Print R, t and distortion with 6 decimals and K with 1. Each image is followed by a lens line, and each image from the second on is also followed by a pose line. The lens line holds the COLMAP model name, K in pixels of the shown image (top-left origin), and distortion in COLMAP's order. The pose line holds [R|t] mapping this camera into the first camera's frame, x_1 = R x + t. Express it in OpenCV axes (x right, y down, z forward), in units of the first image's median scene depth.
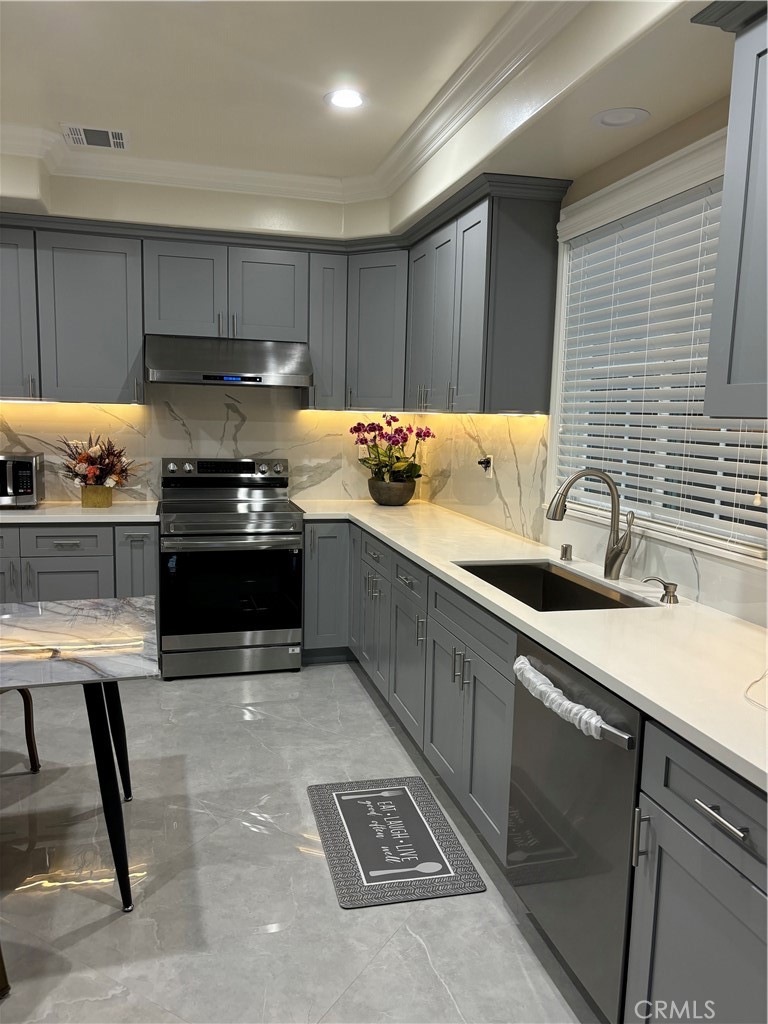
lens RADIAL K [[772.1, 0, 377.6], [0, 772.1, 518.2], [0, 0, 1]] dist [0.054979, -0.061039]
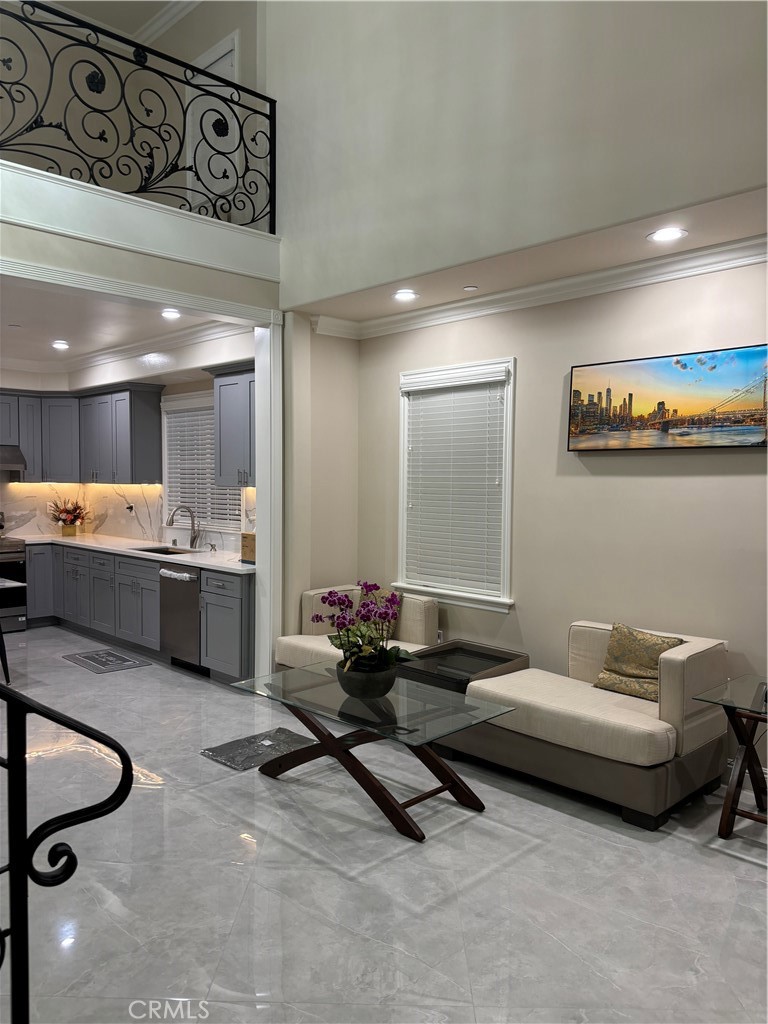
lens RADIAL K [[772.1, 0, 374.2], [0, 772.1, 513.6], [0, 0, 1]] dist [0.054979, -0.061039]
pose [[0.874047, -0.042836, 0.483948, -0.288577], [0.082344, 0.994756, -0.060670, 0.119875], [-0.478812, 0.092878, 0.872991, -1.080879]]
